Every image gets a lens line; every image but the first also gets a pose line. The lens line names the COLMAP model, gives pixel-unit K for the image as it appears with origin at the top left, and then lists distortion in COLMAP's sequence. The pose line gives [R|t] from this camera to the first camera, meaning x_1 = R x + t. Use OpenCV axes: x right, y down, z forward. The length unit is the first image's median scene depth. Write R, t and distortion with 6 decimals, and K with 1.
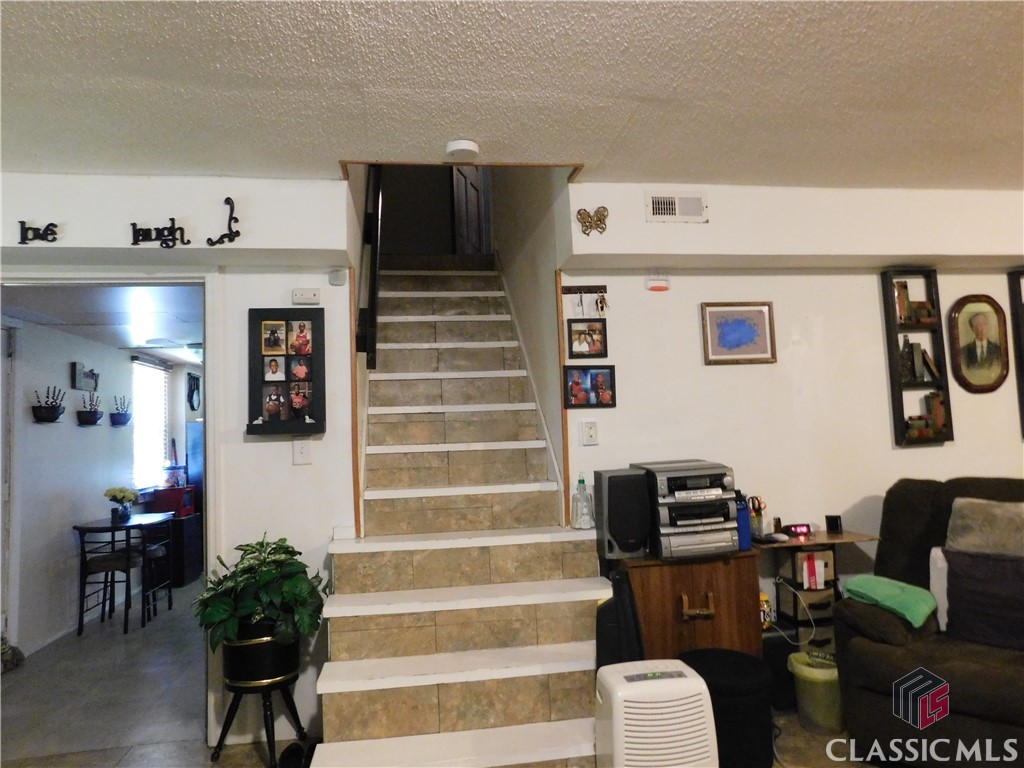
lens RADIAL K [[685.5, 0, 512.0], [0, 685.5, 384.0], [0, 0, 1]] dist [0.000763, 0.001362]
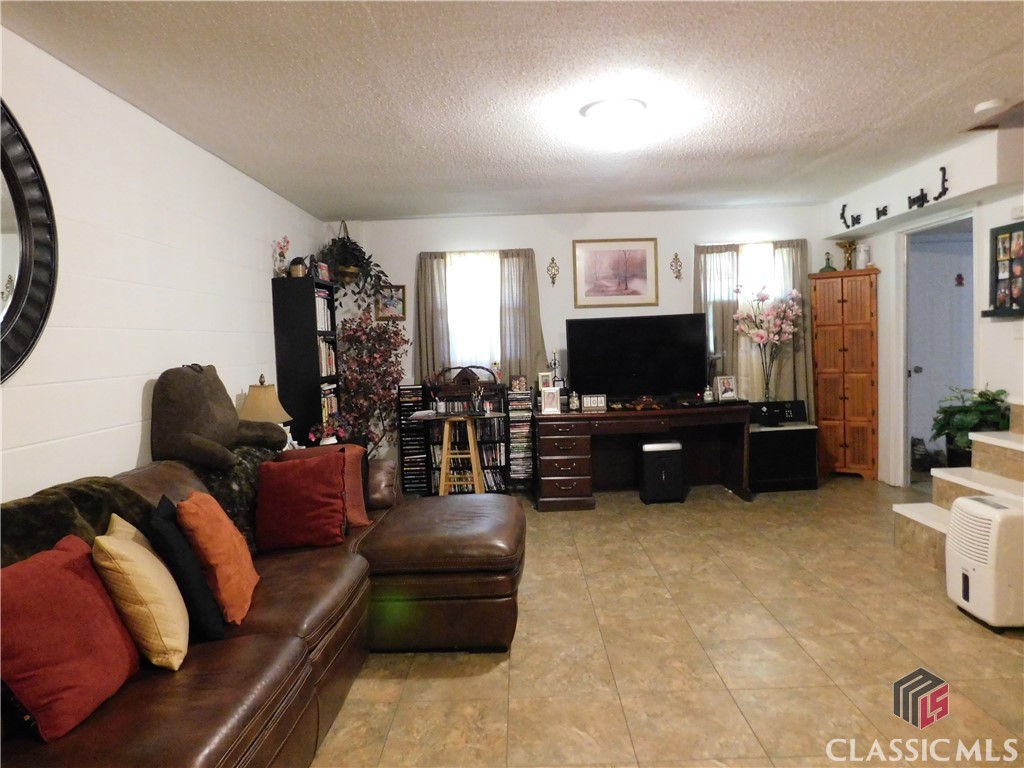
lens RADIAL K [[685.5, 0, 512.0], [0, 685.5, 384.0], [0, 0, 1]] dist [0.000763, 0.001362]
pose [[-0.151060, 0.104495, -0.982986, 1.315173], [0.121558, 0.988814, 0.086434, -0.037714], [0.981022, -0.106433, -0.162072, 0.241024]]
